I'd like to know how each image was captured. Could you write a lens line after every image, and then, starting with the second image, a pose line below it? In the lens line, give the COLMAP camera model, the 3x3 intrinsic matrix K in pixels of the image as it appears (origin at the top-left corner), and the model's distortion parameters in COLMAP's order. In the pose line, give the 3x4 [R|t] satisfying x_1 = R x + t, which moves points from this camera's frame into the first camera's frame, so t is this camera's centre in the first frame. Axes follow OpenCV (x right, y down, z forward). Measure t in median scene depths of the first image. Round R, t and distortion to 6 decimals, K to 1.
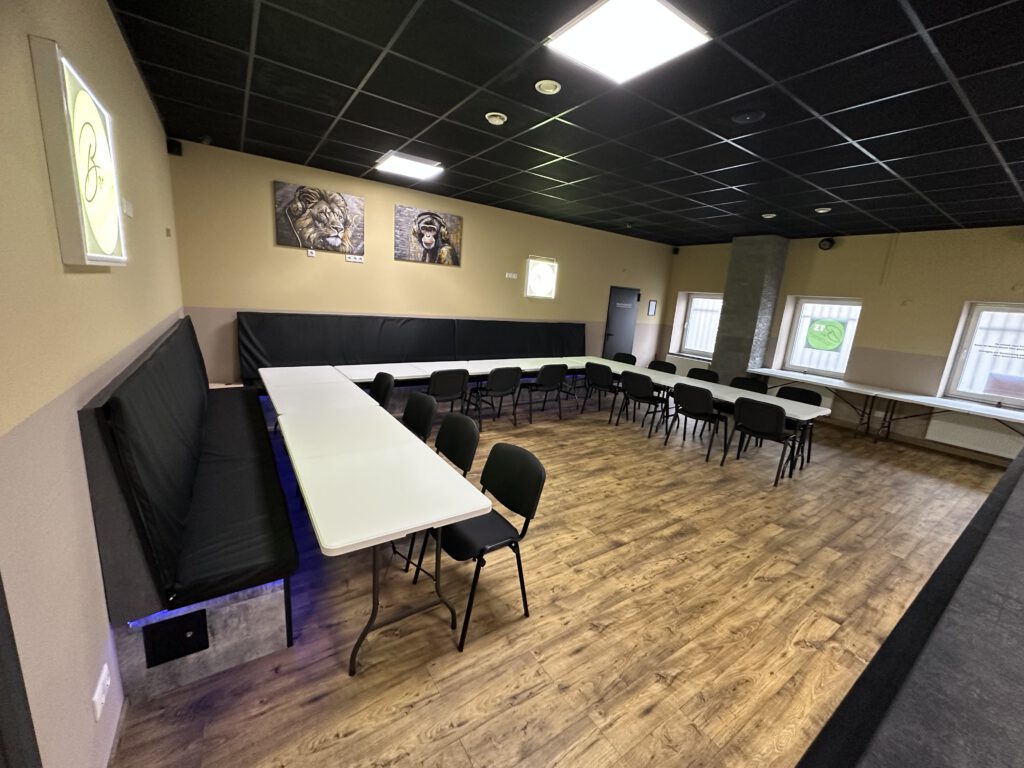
lens RADIAL K [[407.0, 0, 512.6], [0, 407.0, 382.4], [0, 0, 1]] dist [0.000283, -0.000099]
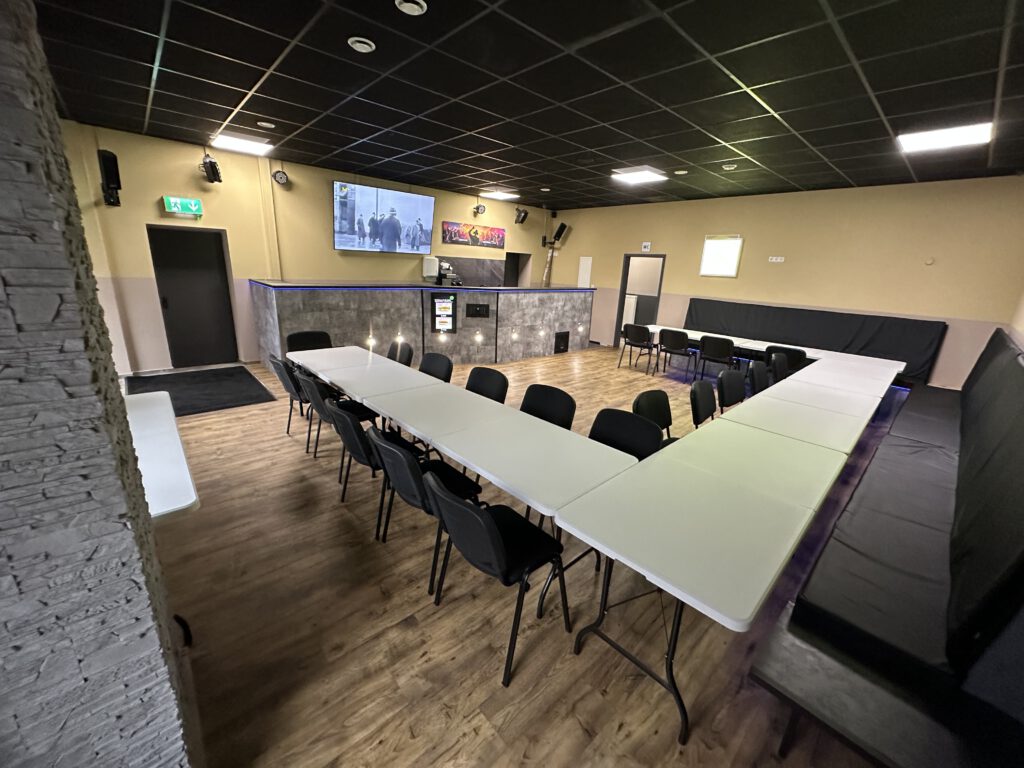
lens RADIAL K [[407.0, 0, 503.2], [0, 407.0, 391.8], [0, 0, 1]] dist [0.000283, -0.000099]
pose [[-0.985410, -0.076292, -0.152141, 0.899285], [-0.140940, 0.866897, 0.478148, -0.441067], [0.095412, 0.492615, -0.865001, 2.400022]]
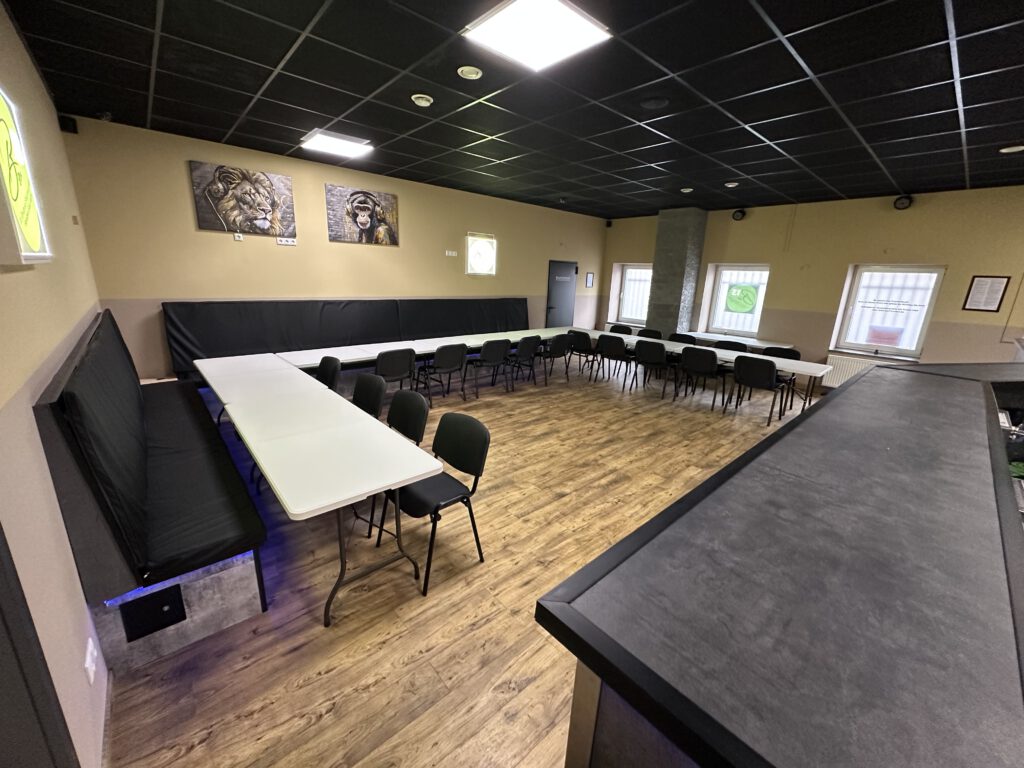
lens RADIAL K [[407.0, 0, 512.4], [0, 407.0, 382.4], [0, 0, 1]] dist [0.000283, -0.000099]
pose [[0.990674, -0.069196, 0.117374, 0.012567], [0.062386, 0.996202, 0.060739, 0.007918], [-0.121131, -0.052850, 0.991229, -0.067673]]
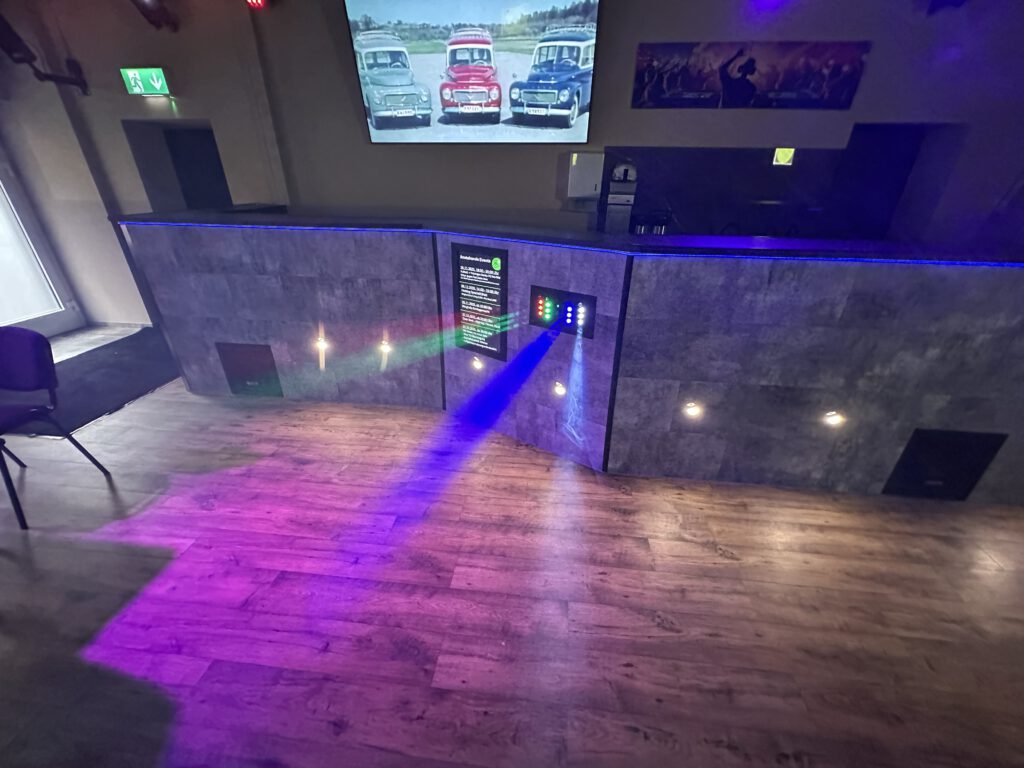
lens RADIAL K [[407.0, 0, 510.8], [0, 407.0, 382.9], [0, 0, 1]] dist [0.000283, -0.000099]
pose [[-0.760777, -0.365971, 0.535988, 0.445743], [0.068048, 0.776319, 0.626656, -0.138745], [-0.645436, 0.513219, -0.565702, 0.976414]]
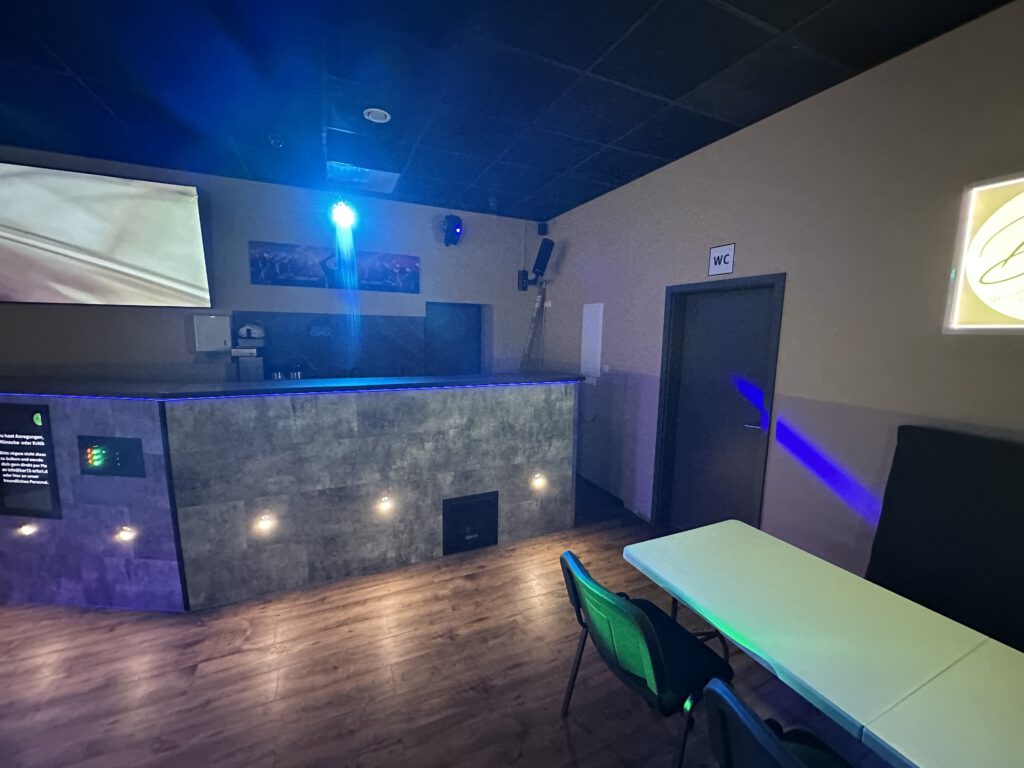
lens RADIAL K [[407.0, 0, 511.9], [0, 407.0, 383.3], [0, 0, 1]] dist [0.000283, -0.000099]
pose [[-0.981306, -0.114378, 0.154775, 0.054068], [-0.054448, 0.936372, 0.346761, -0.196824], [-0.184589, 0.331852, -0.925095, 0.963154]]
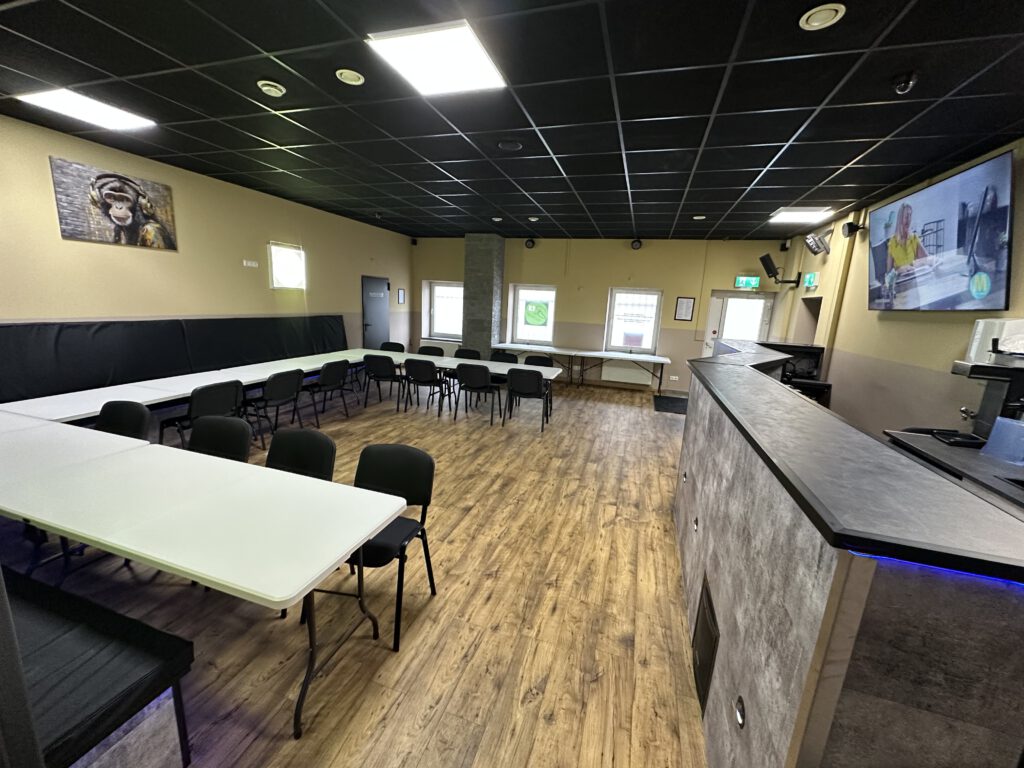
lens RADIAL K [[407.0, 0, 512.9], [0, 407.0, 381.9], [0, 0, 1]] dist [0.000283, -0.000099]
pose [[0.787053, -0.154467, 0.597233, -0.220444], [0.135188, 0.987798, 0.077327, -0.021687], [-0.601890, 0.019878, 0.798332, 0.003942]]
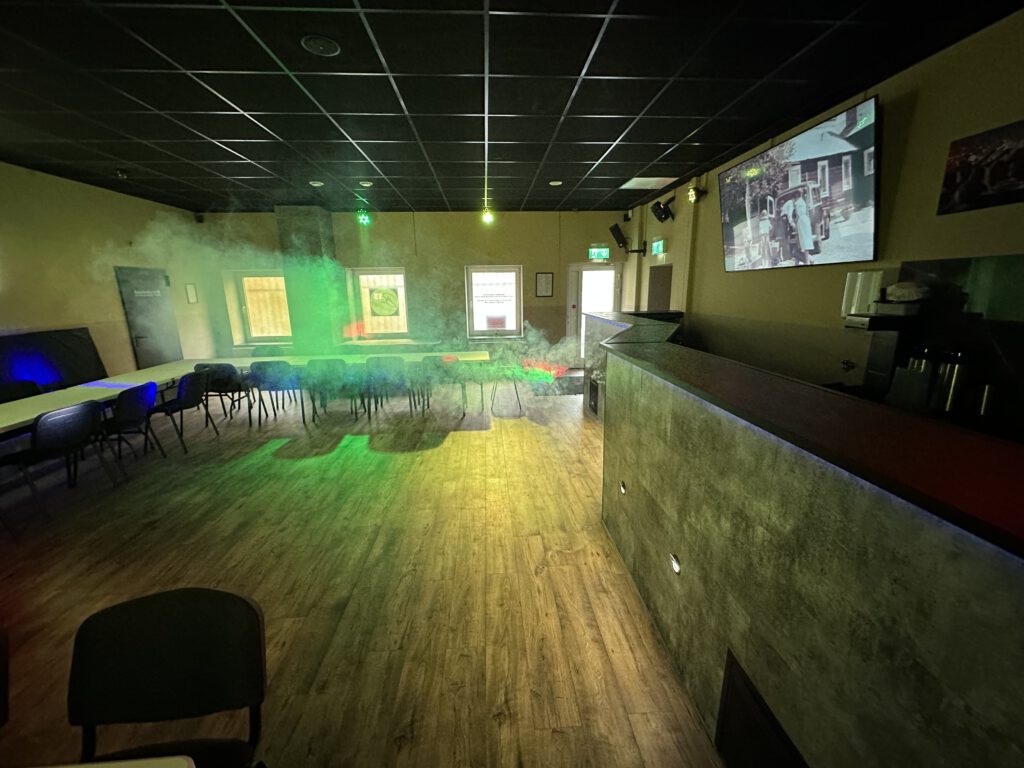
lens RADIAL K [[407.0, 0, 511.0], [0, 407.0, 382.9], [0, 0, 1]] dist [0.000283, -0.000099]
pose [[0.505952, -0.275254, 0.817464, -0.067767], [0.231642, 0.956262, 0.178620, -0.047711], [-0.830876, 0.098986, 0.547583, 0.236732]]
